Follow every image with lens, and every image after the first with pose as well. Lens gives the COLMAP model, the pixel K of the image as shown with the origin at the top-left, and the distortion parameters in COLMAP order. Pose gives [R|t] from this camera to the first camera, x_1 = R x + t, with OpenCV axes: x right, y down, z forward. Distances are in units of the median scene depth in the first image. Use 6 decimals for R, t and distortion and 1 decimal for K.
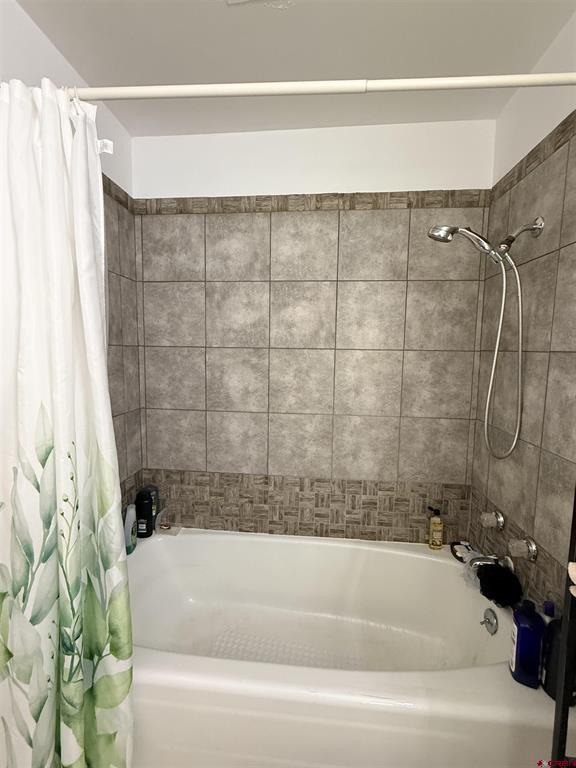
lens RADIAL K [[342.4, 0, 286.0], [0, 342.4, 385.0], [0, 0, 1]] dist [0.000292, 0.000416]
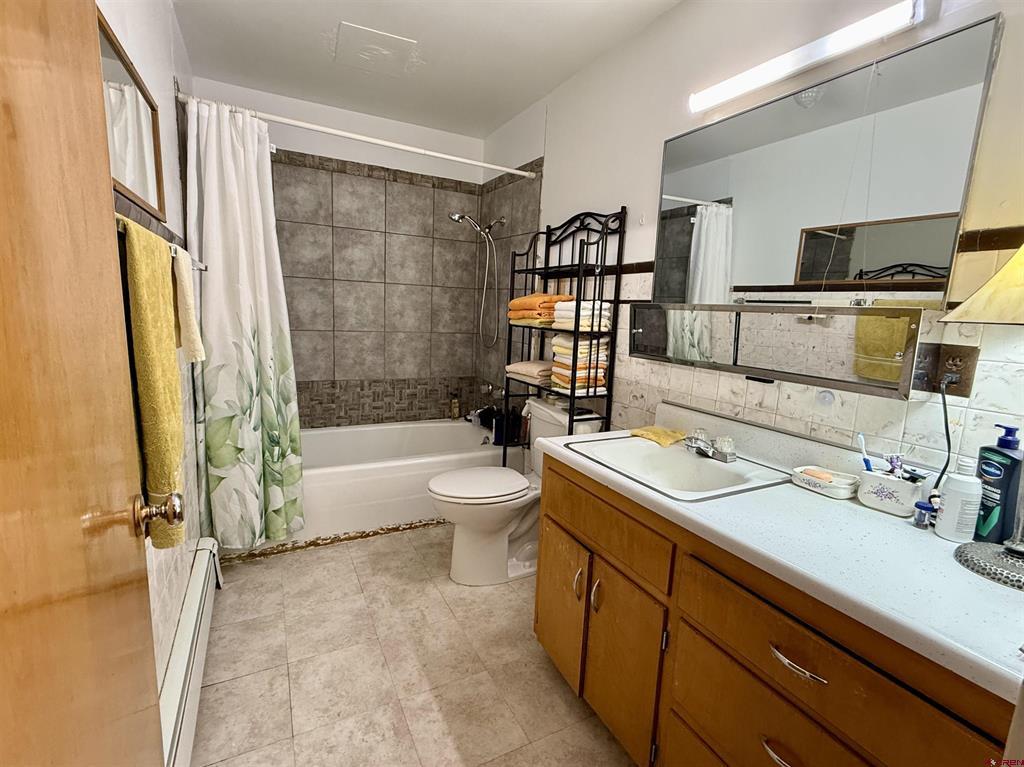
lens RADIAL K [[456.6, 0, 510.0], [0, 456.6, 380.5], [0, 0, 1]] dist [0.000292, 0.000416]
pose [[0.842014, -0.061770, 0.535908, -0.434402], [0.014591, 0.995667, 0.091838, 0.121716], [-0.539258, -0.069509, 0.839267, -0.820425]]
